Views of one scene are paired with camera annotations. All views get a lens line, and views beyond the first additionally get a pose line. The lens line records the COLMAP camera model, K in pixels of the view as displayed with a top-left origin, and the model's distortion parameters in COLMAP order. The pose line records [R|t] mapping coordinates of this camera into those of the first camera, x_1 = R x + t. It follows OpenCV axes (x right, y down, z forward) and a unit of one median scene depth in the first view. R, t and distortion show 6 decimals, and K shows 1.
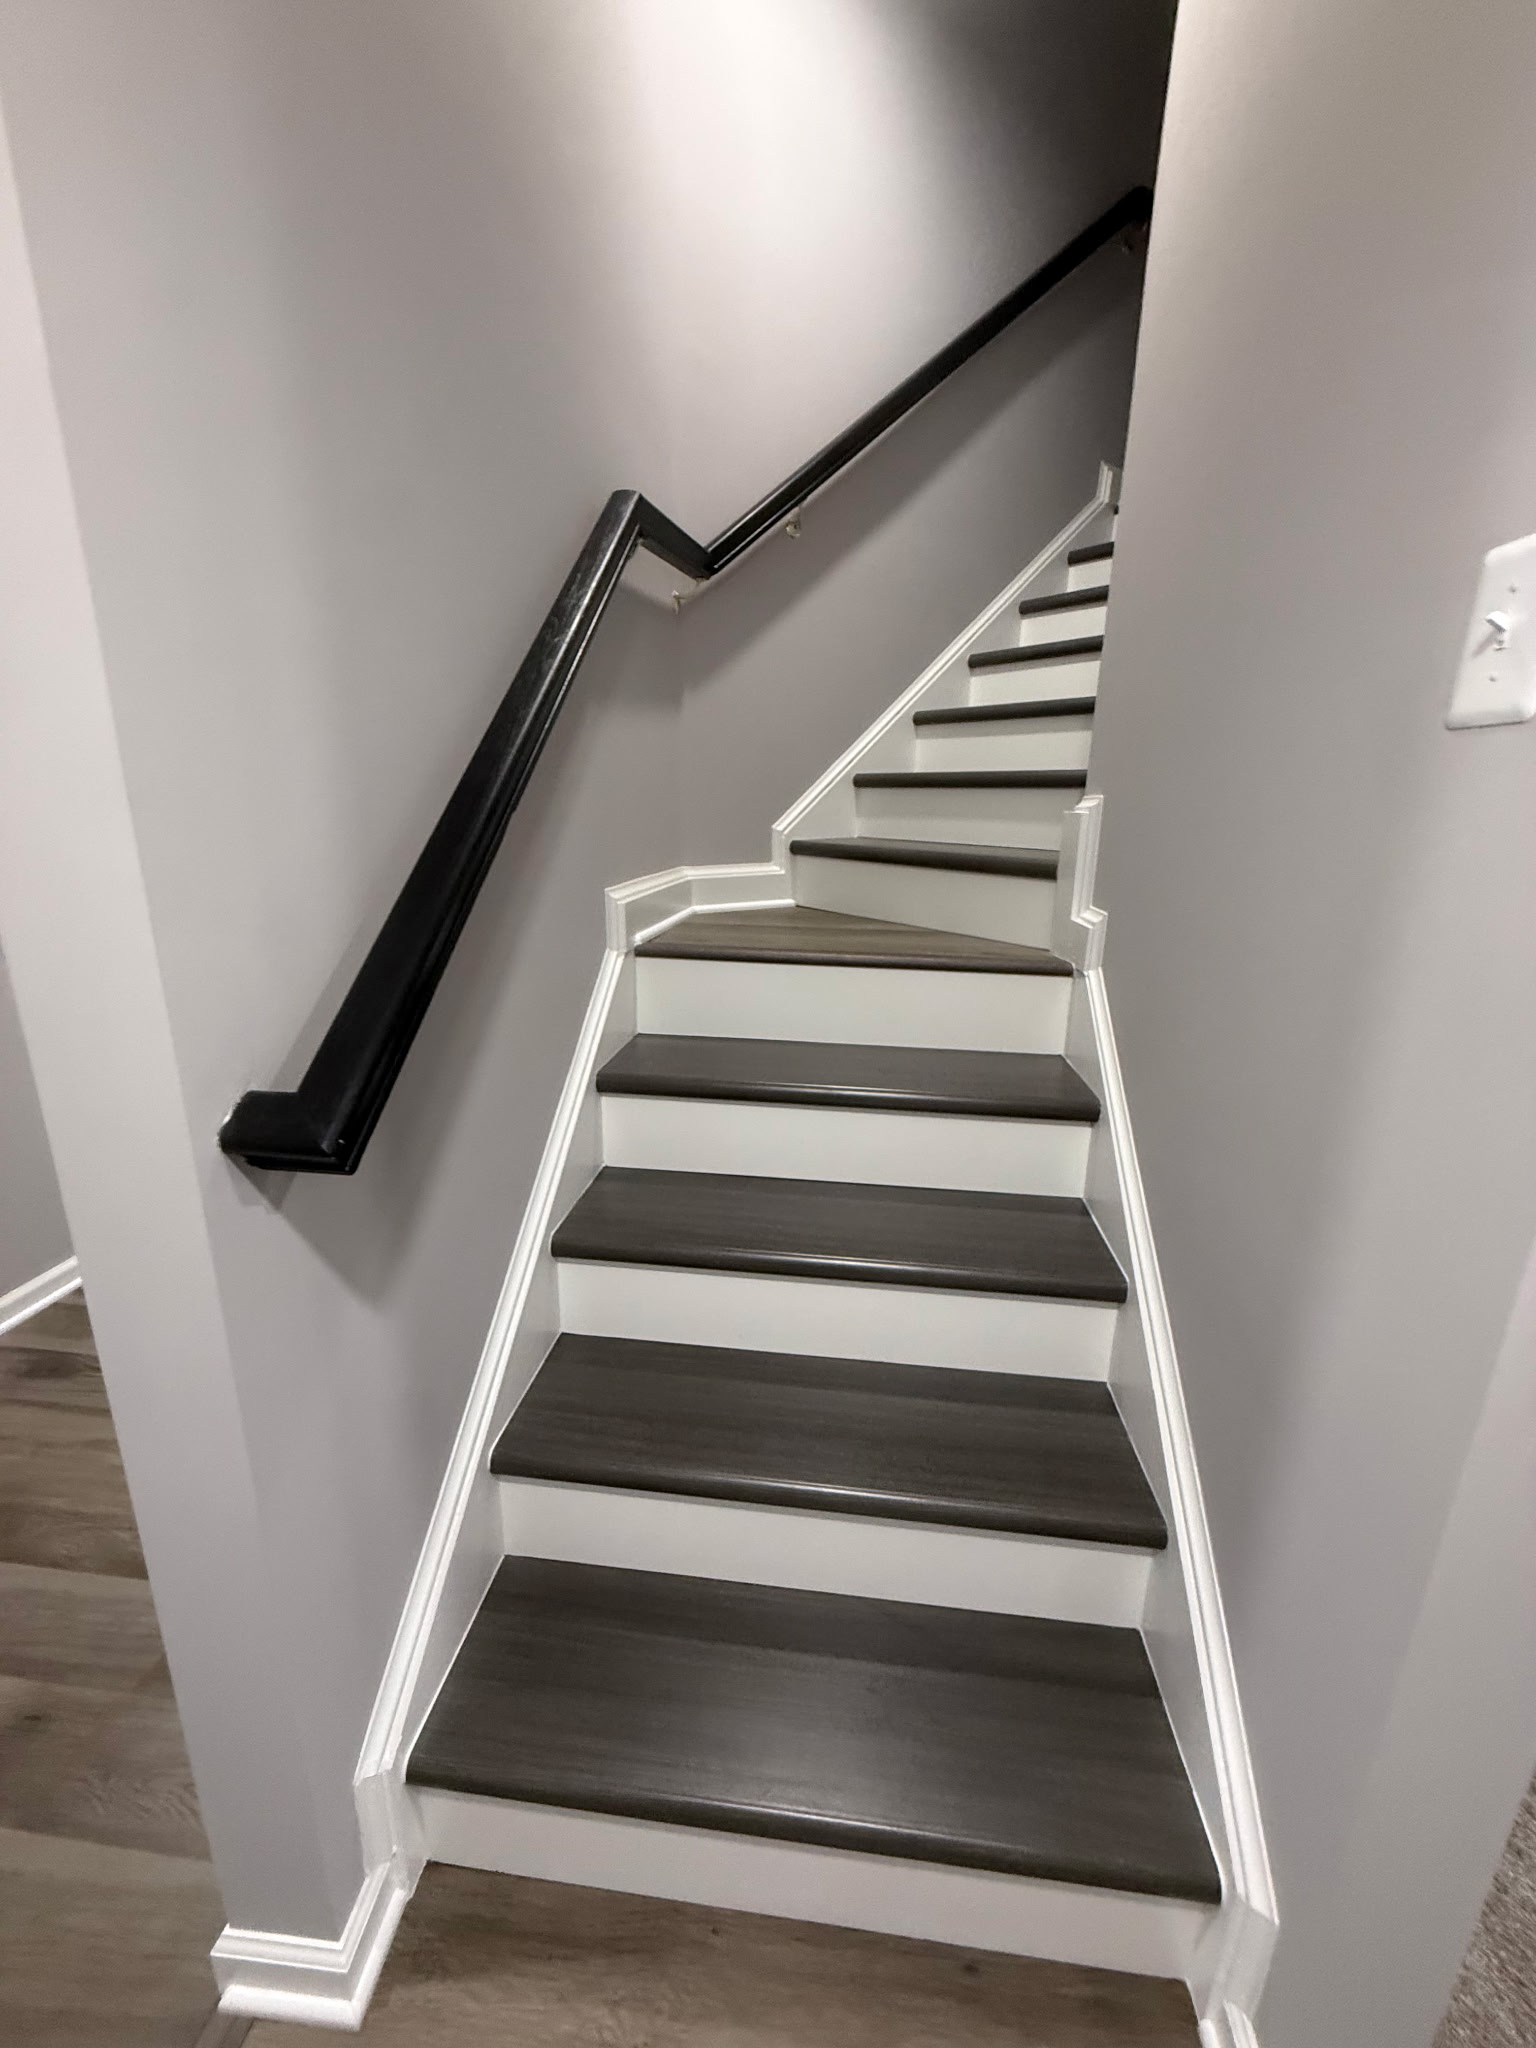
lens RADIAL K [[818.9, 0, 777.2], [0, 818.9, 1023.2], [0, 0, 1]] dist [0.000574, 0.000018]
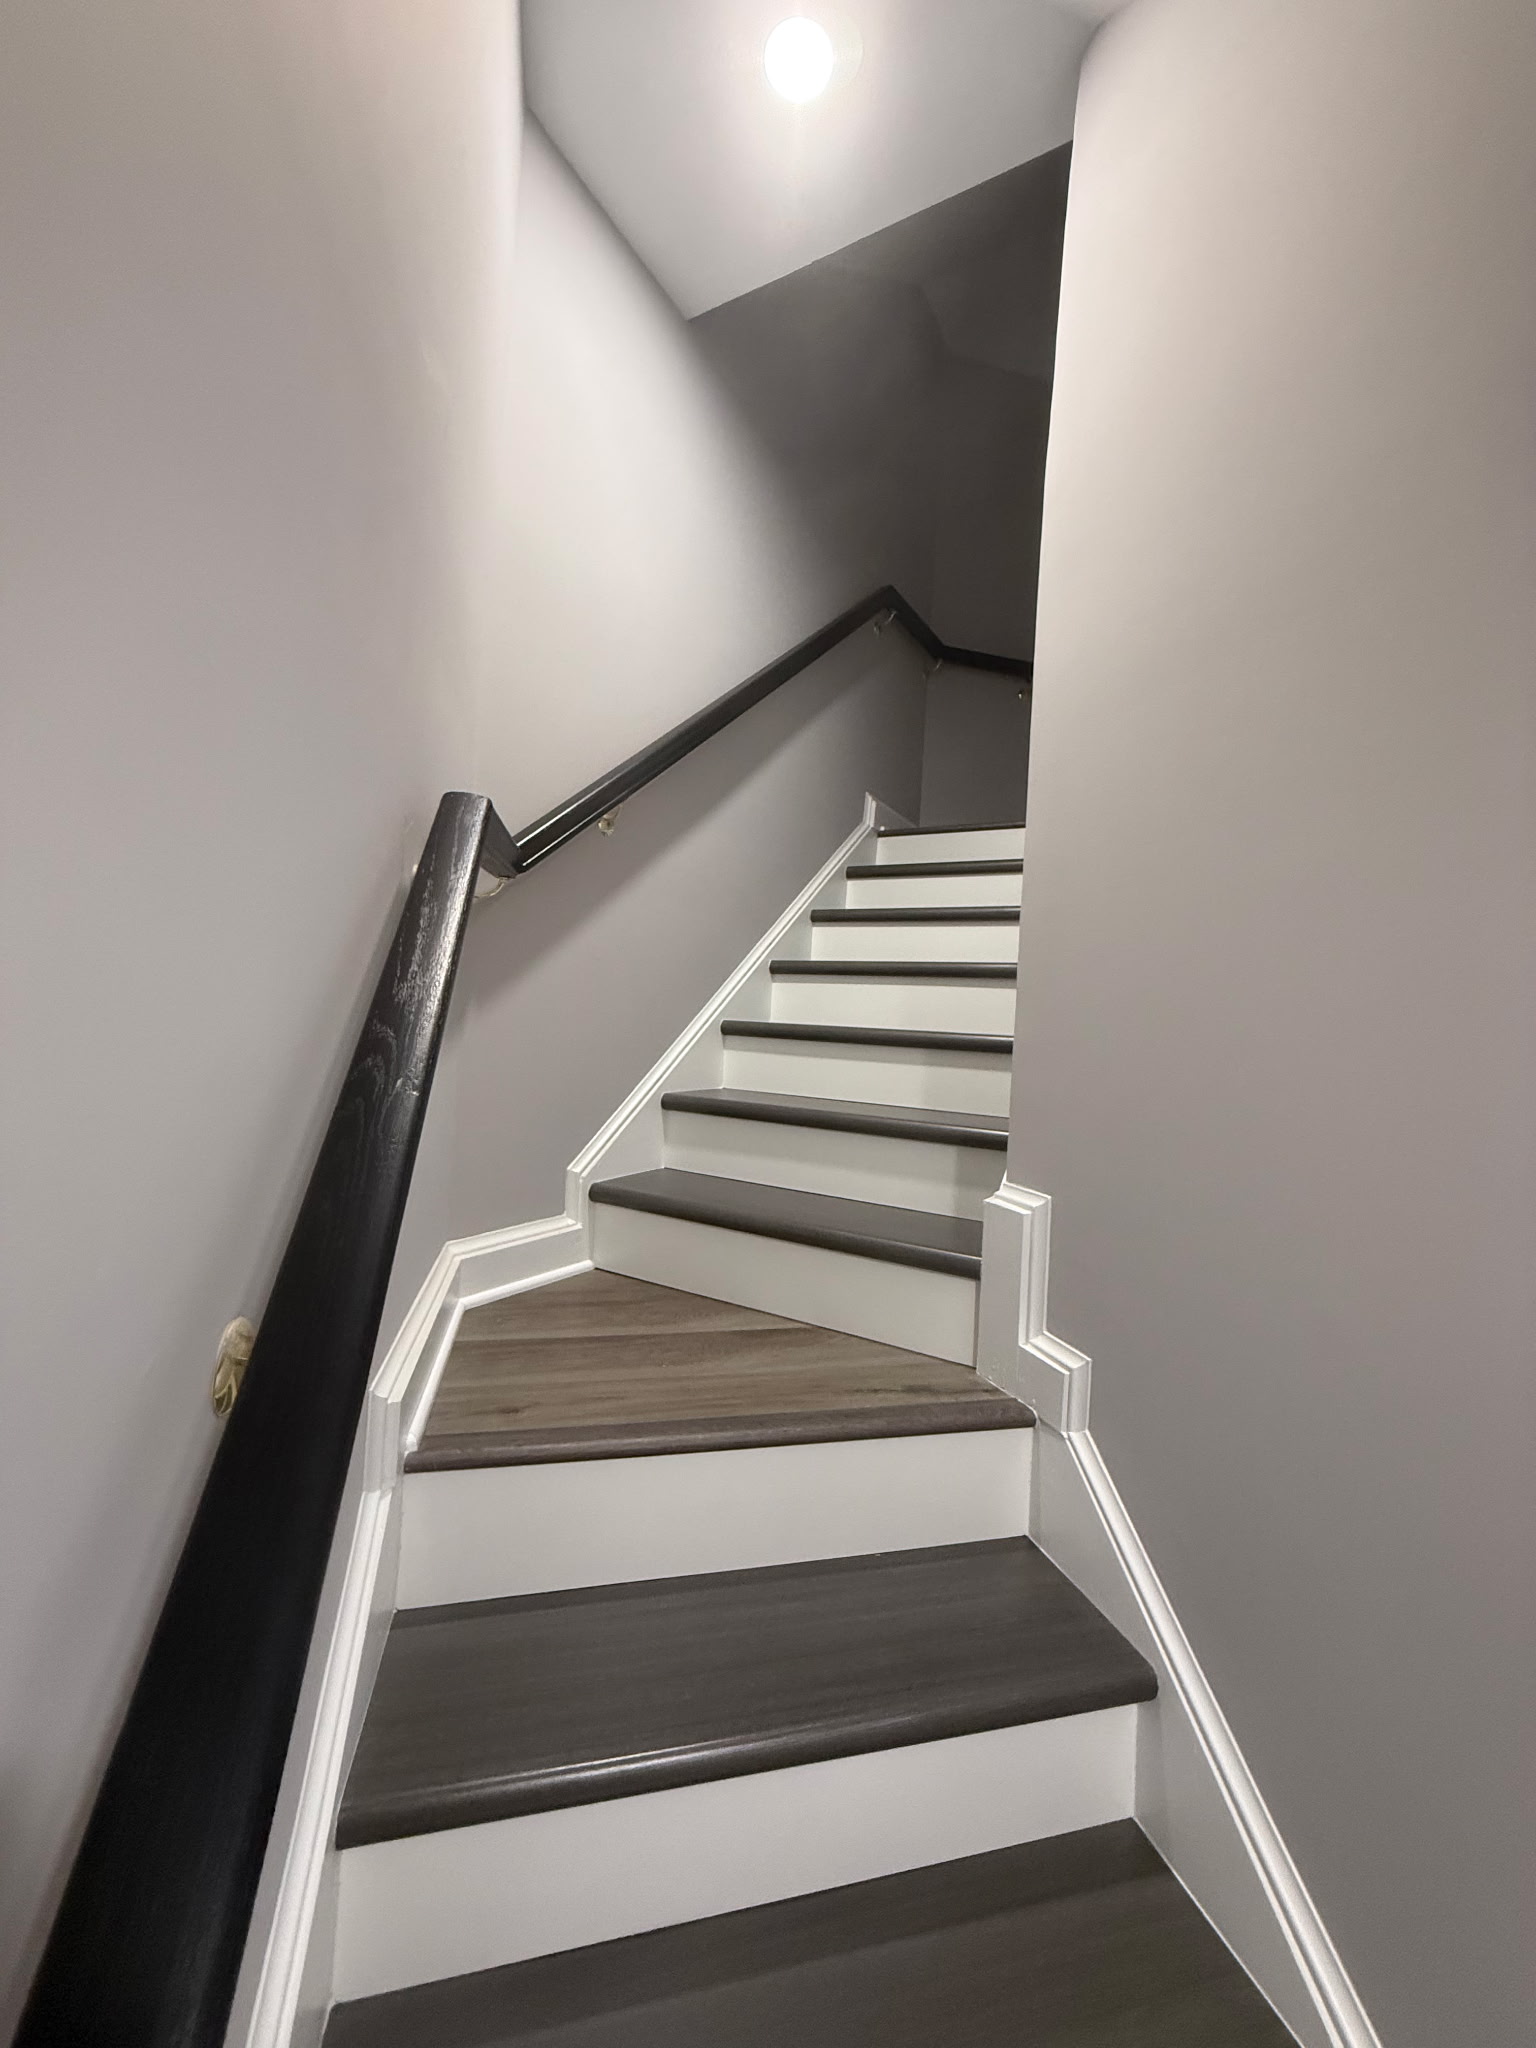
lens RADIAL K [[818.9, 0, 769.6], [0, 818.9, 1022.4], [0, 0, 1]] dist [0.000574, 0.000018]
pose [[0.930207, 0.041313, 0.364704, -0.113579], [0.055679, 0.966262, -0.251471, -0.167433], [-0.362788, 0.254227, 0.896523, 0.208504]]
